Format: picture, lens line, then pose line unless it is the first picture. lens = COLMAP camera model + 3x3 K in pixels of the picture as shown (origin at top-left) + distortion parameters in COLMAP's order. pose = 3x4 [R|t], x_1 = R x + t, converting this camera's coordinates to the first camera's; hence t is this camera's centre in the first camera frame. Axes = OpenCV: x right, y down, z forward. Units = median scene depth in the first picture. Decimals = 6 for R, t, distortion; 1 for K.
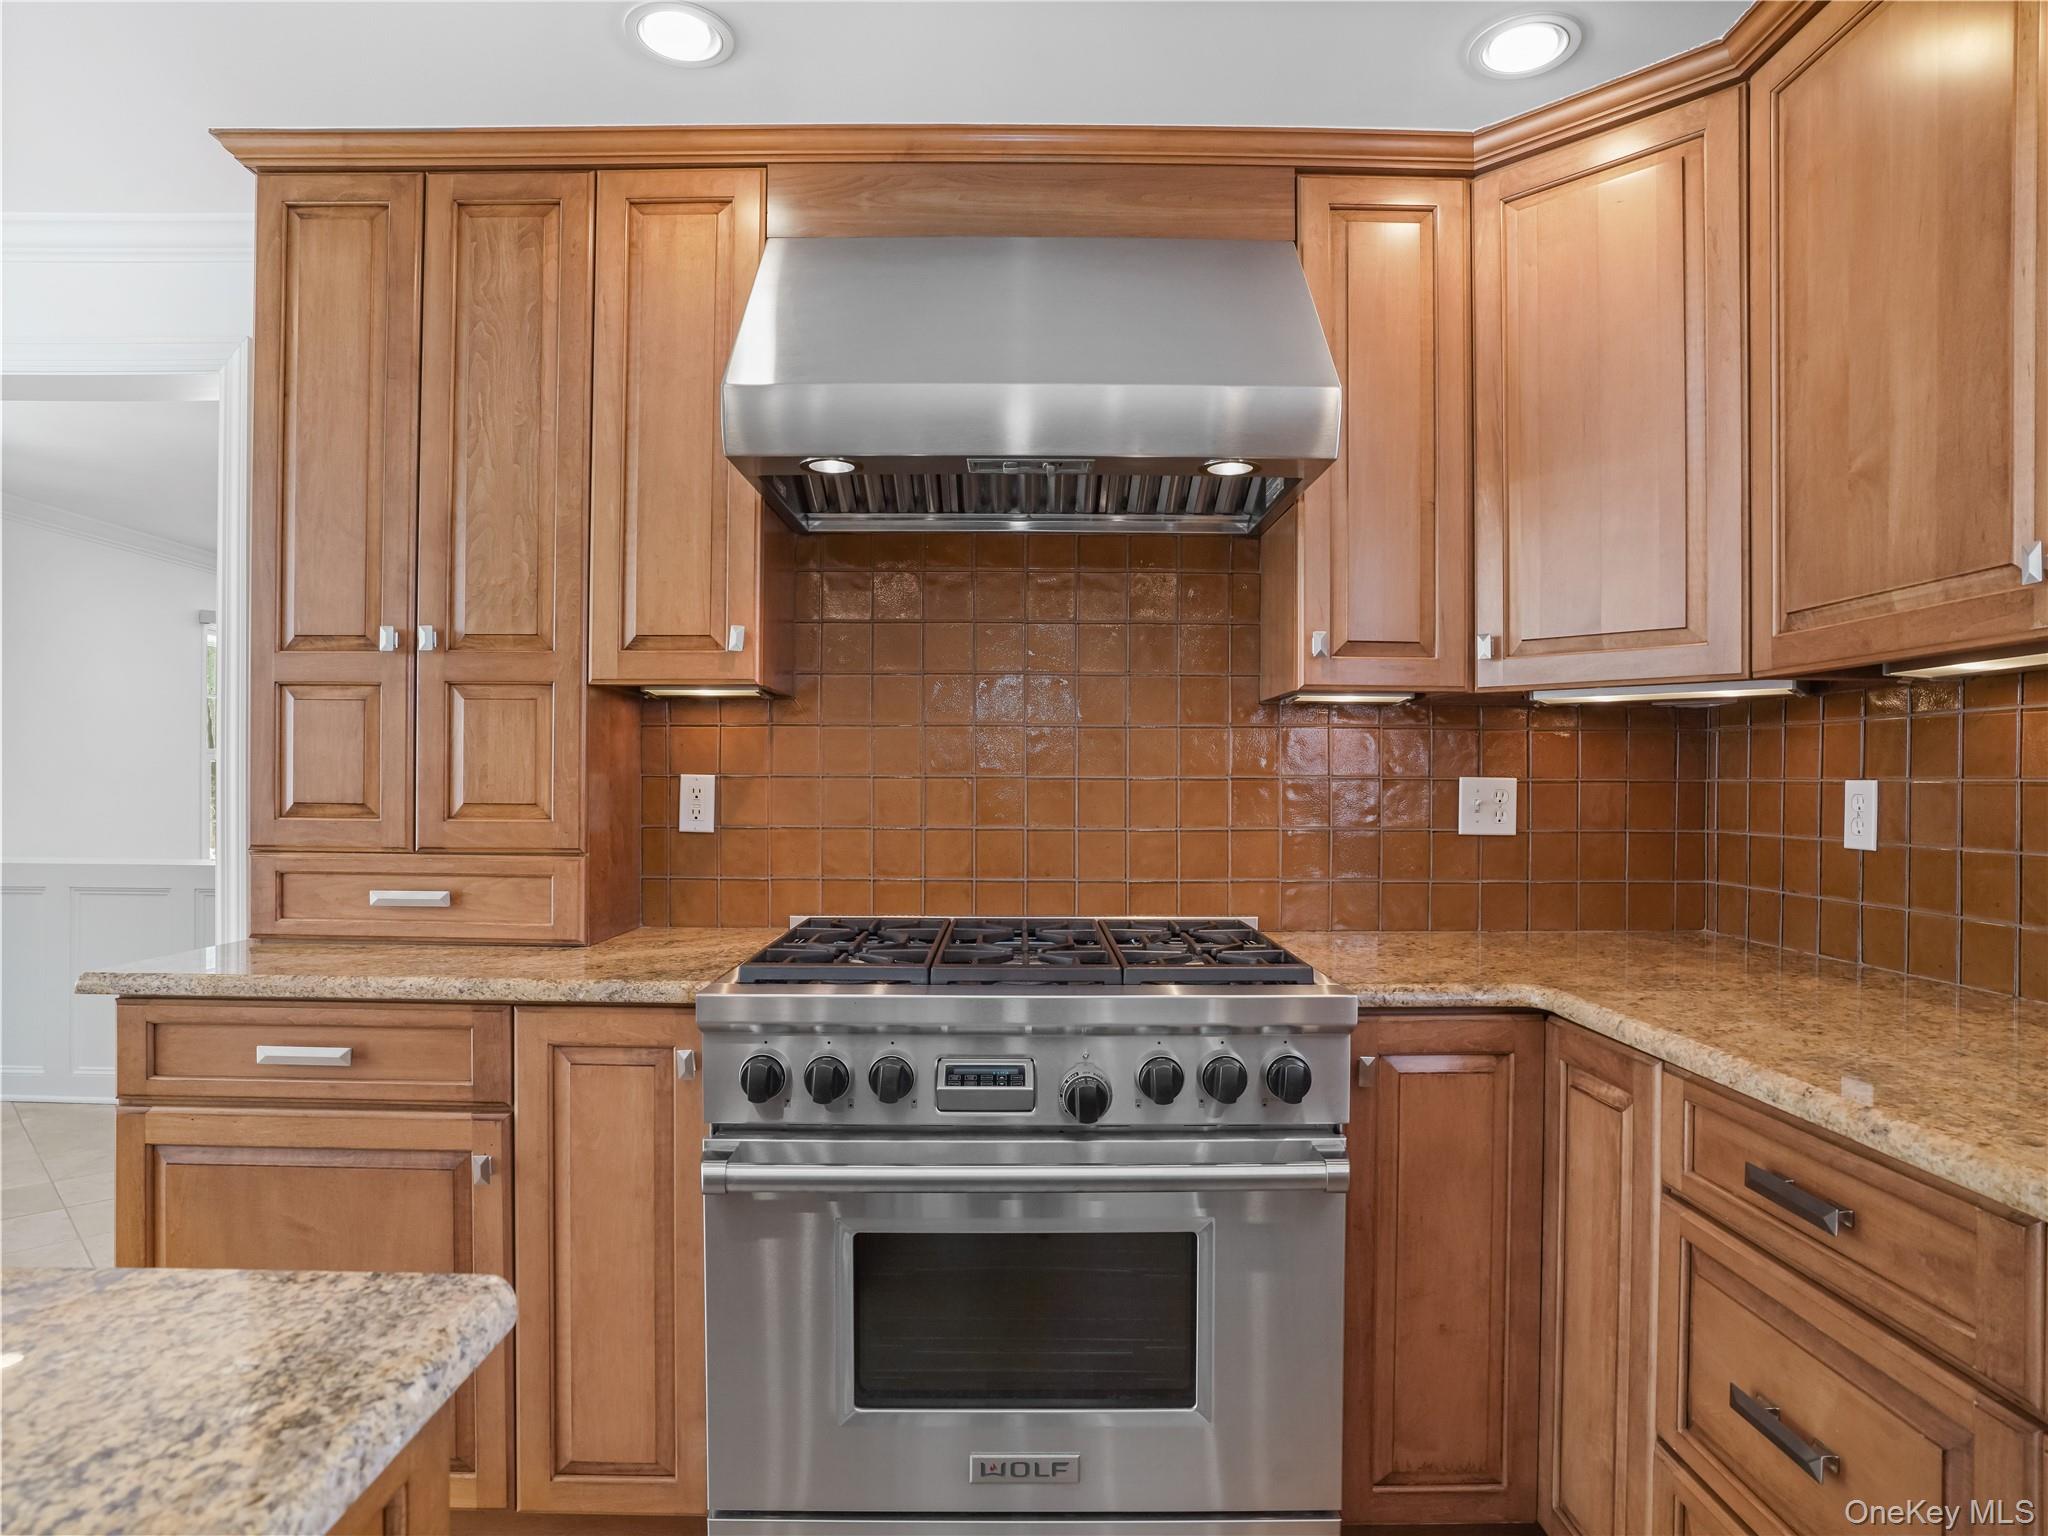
lens RADIAL K [[1196.1, 0, 1019.8], [0, 1196.1, 785.6], [0, 0, 1]] dist [-0.075702, 0.045726]
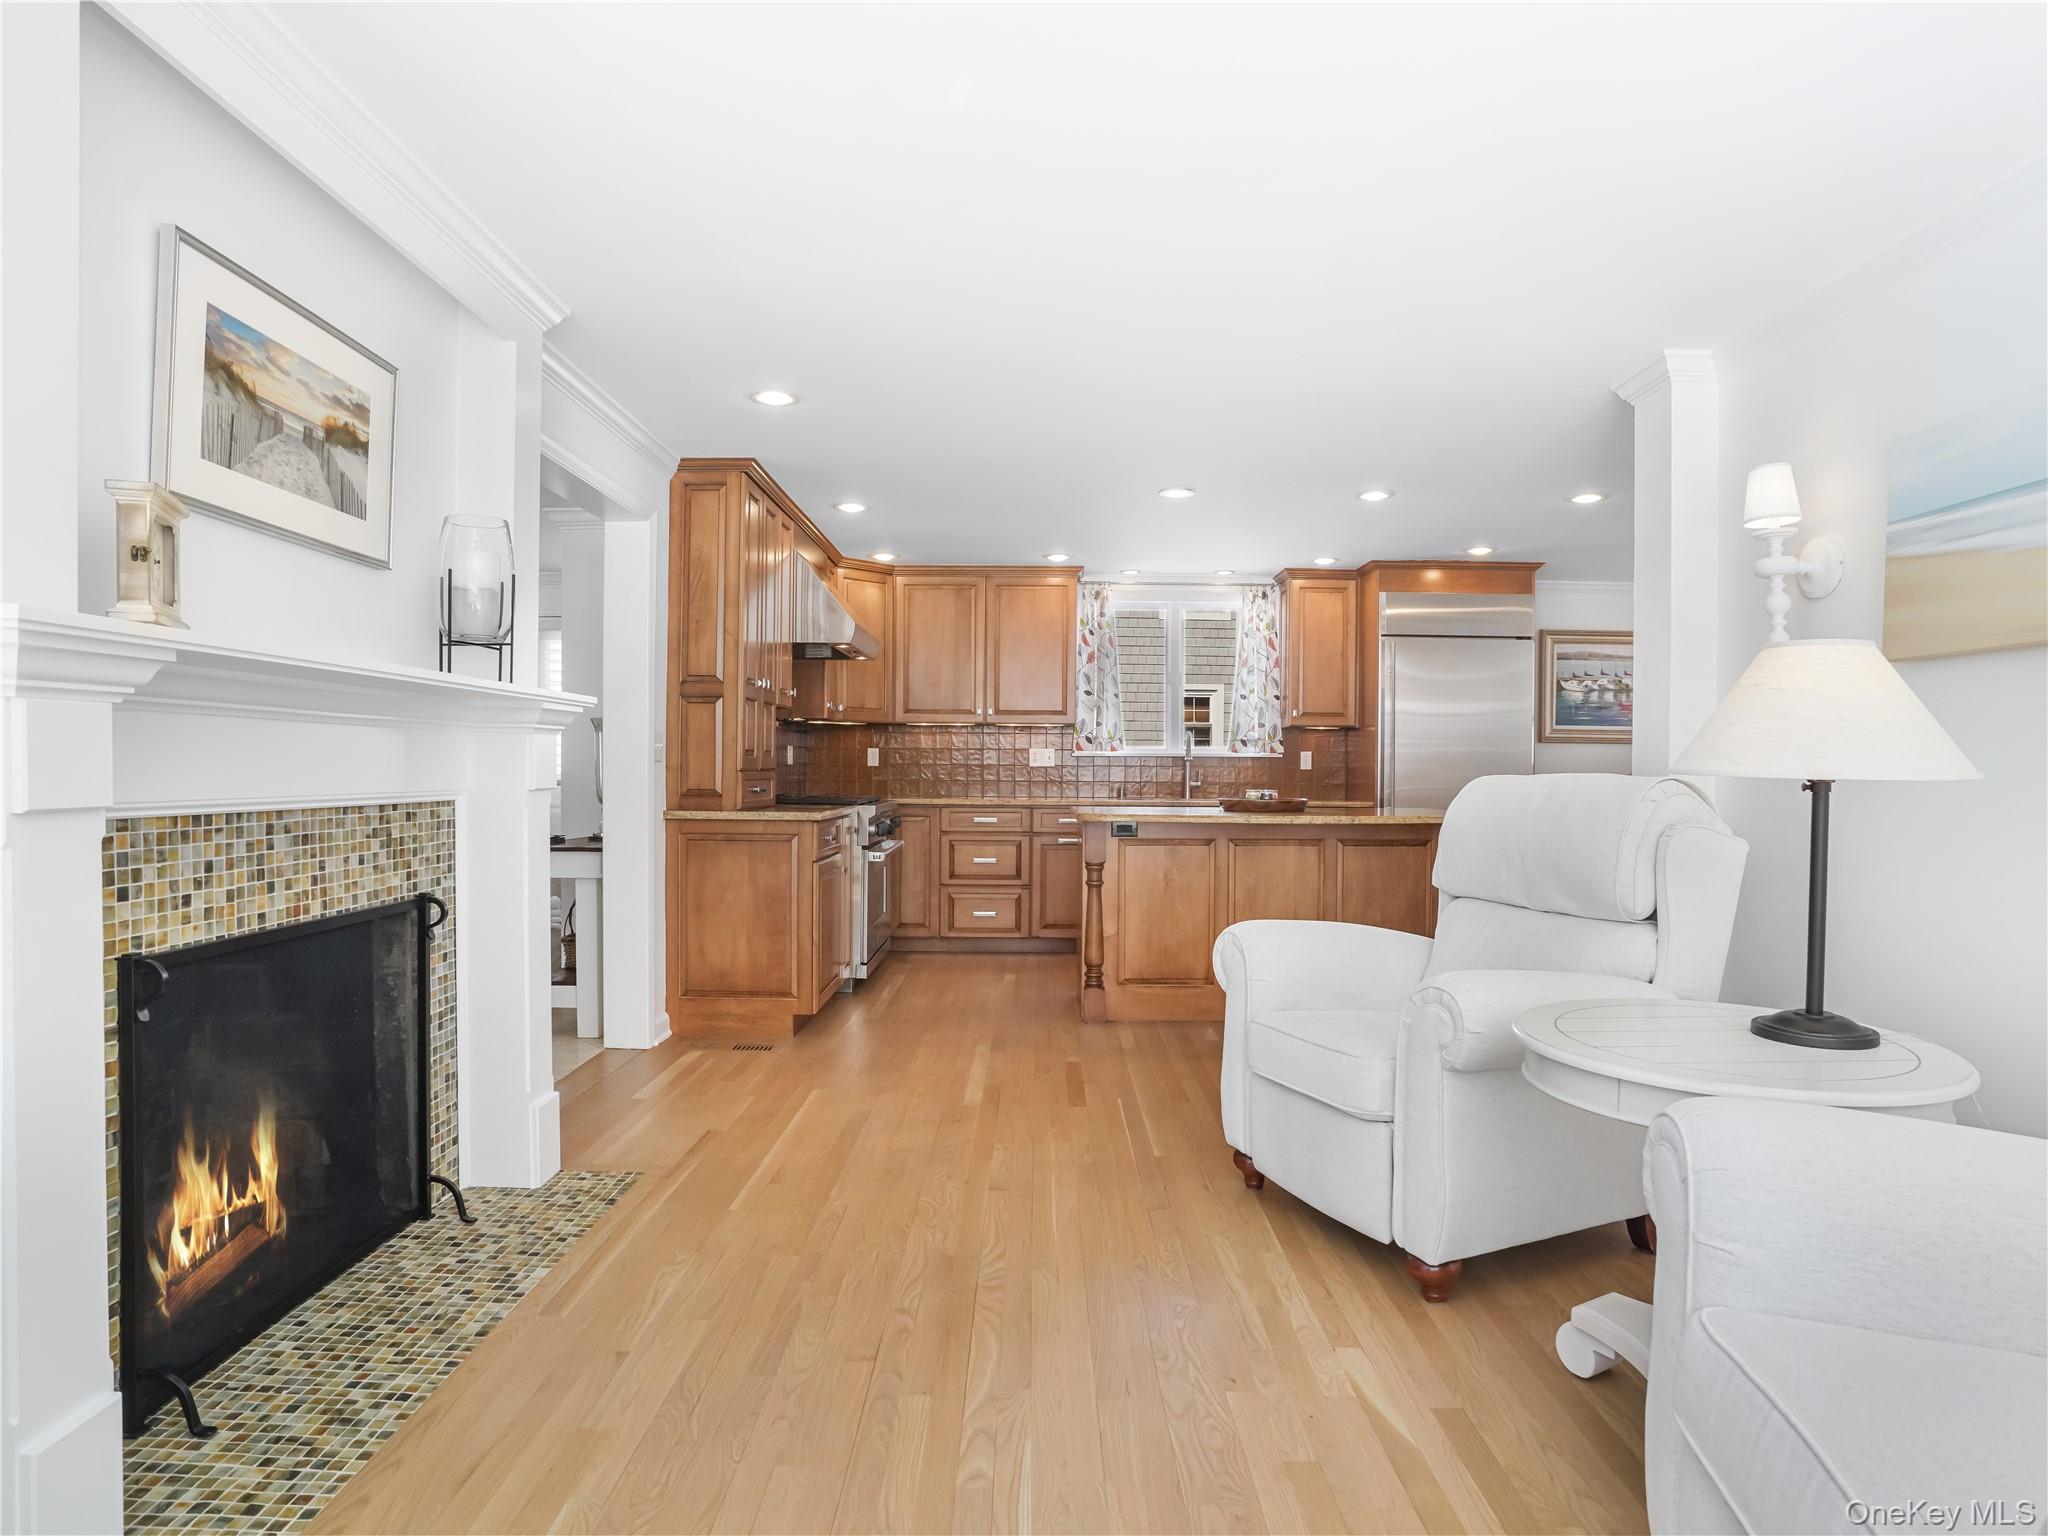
lens RADIAL K [[1160.0, 0, 1015.9], [0, 1160.0, 780.1], [0, 0, 1]] dist [-0.048014, 0.002105]
pose [[0.012595, -0.015791, 0.999796, -2.944456], [-0.005823, 0.999857, 0.015865, 0.036119], [-0.999904, -0.006022, 0.012502, 0.444068]]
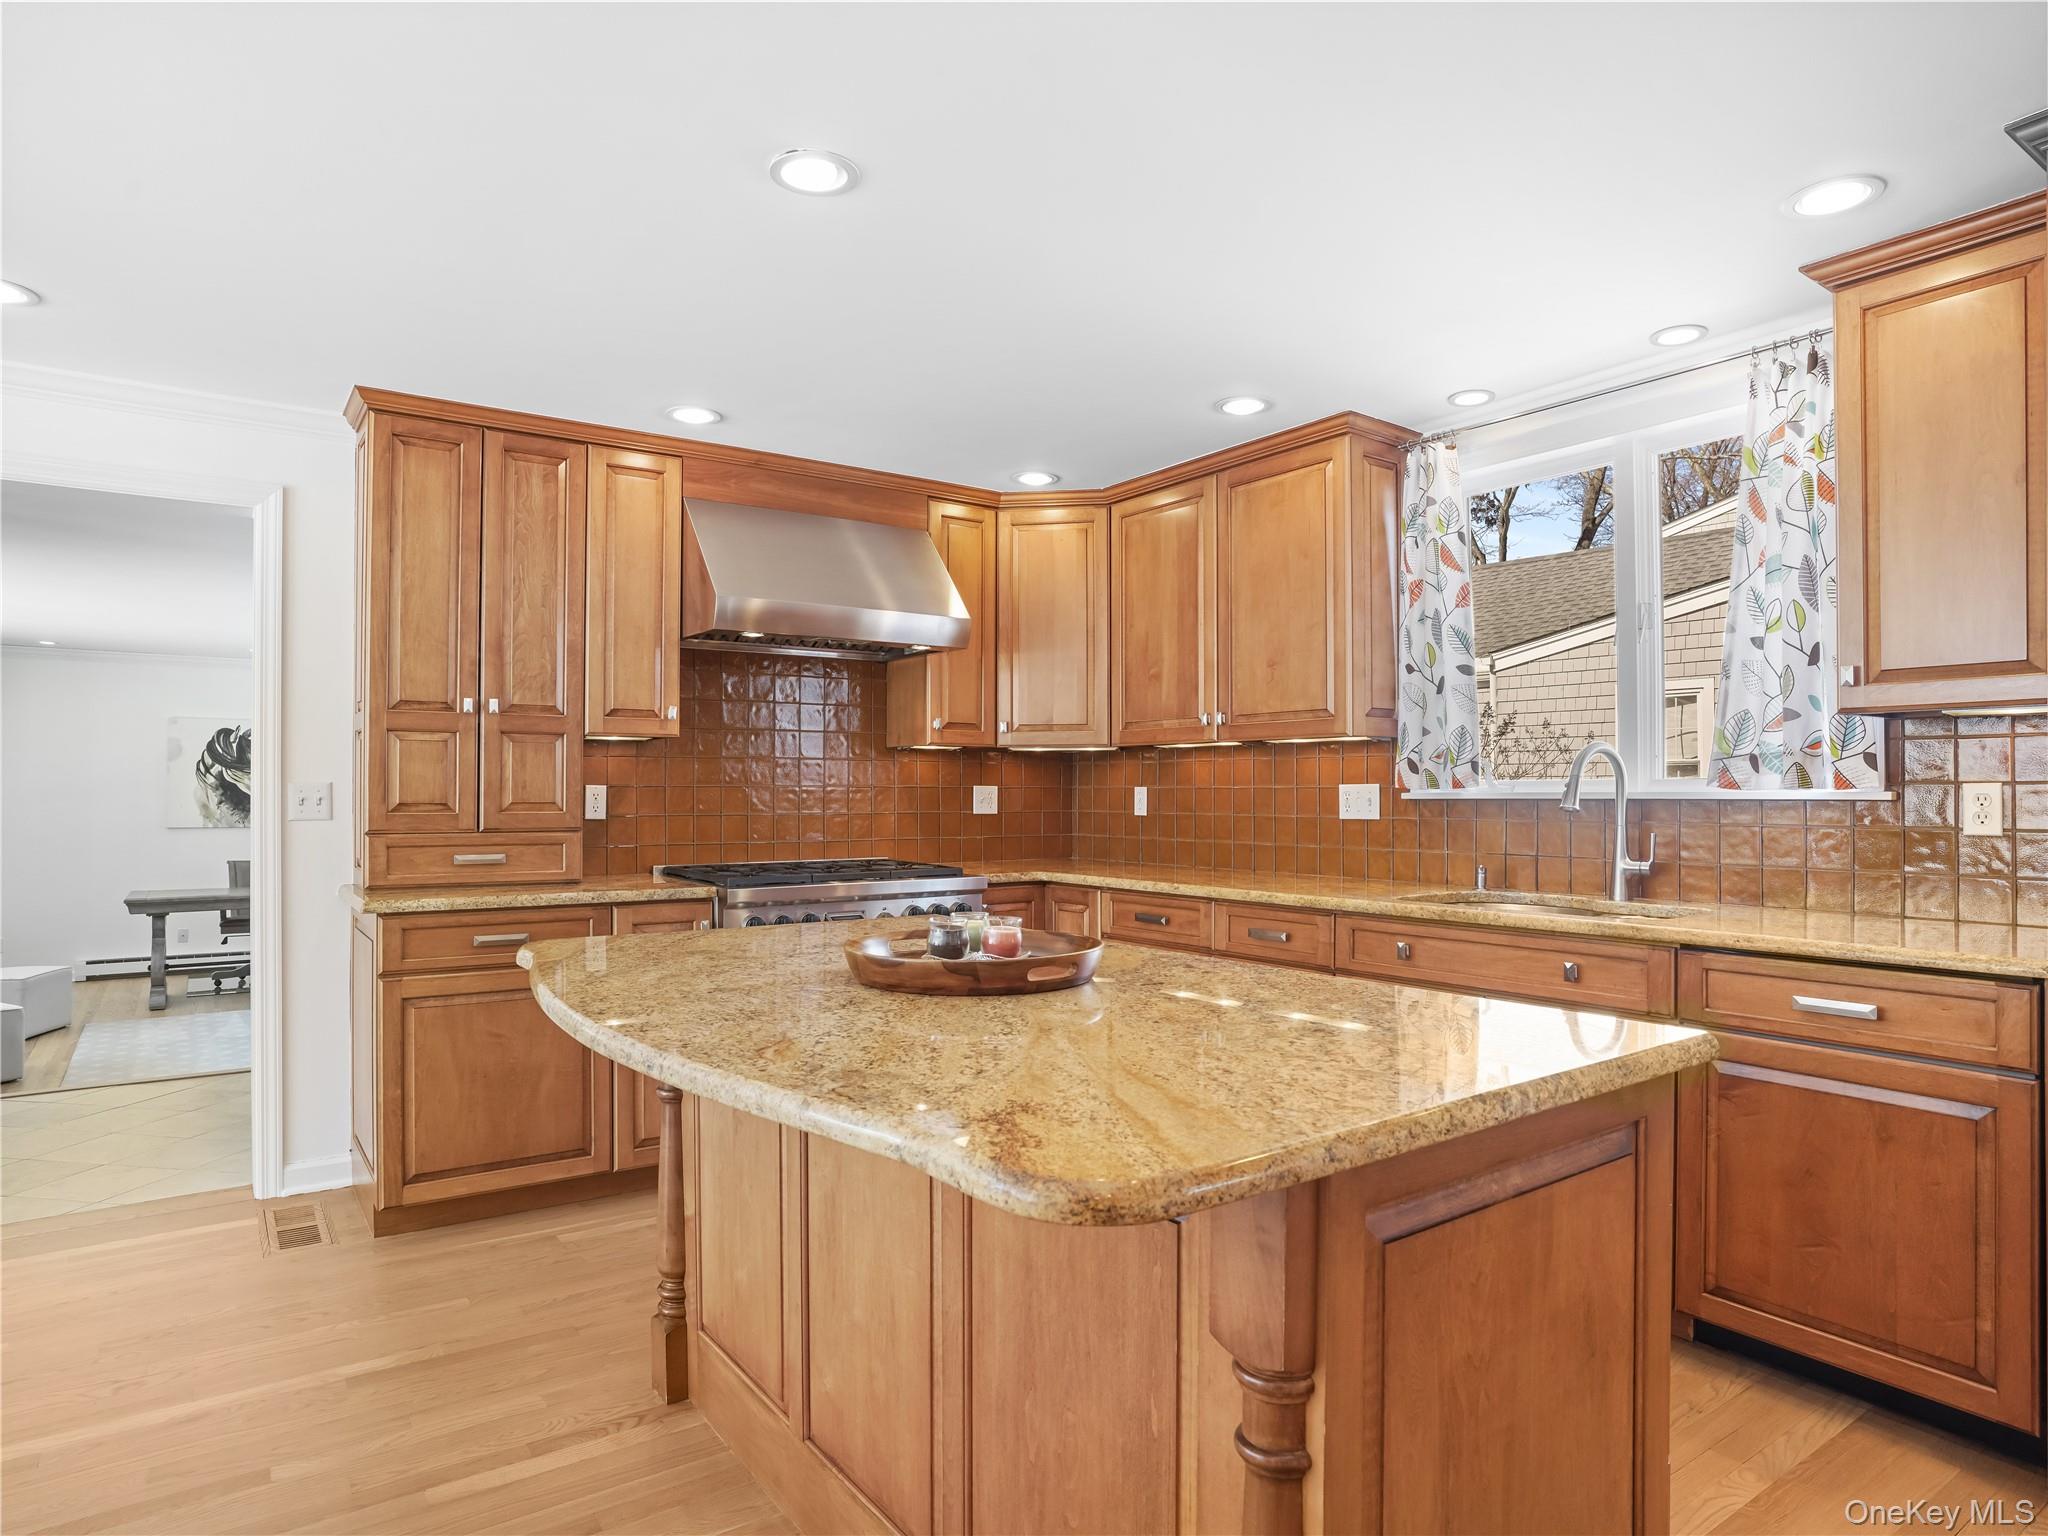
lens RADIAL K [[1196.1, 0, 1019.8], [0, 1196.1, 785.6], [0, 0, 1]] dist [-0.075702, 0.045726]
pose [[0.817242, -0.002244, 0.576291, -0.860527], [0.005299, 0.999979, -0.003621, 0.000372], [-0.576271, 0.006013, 0.817237, -0.834507]]
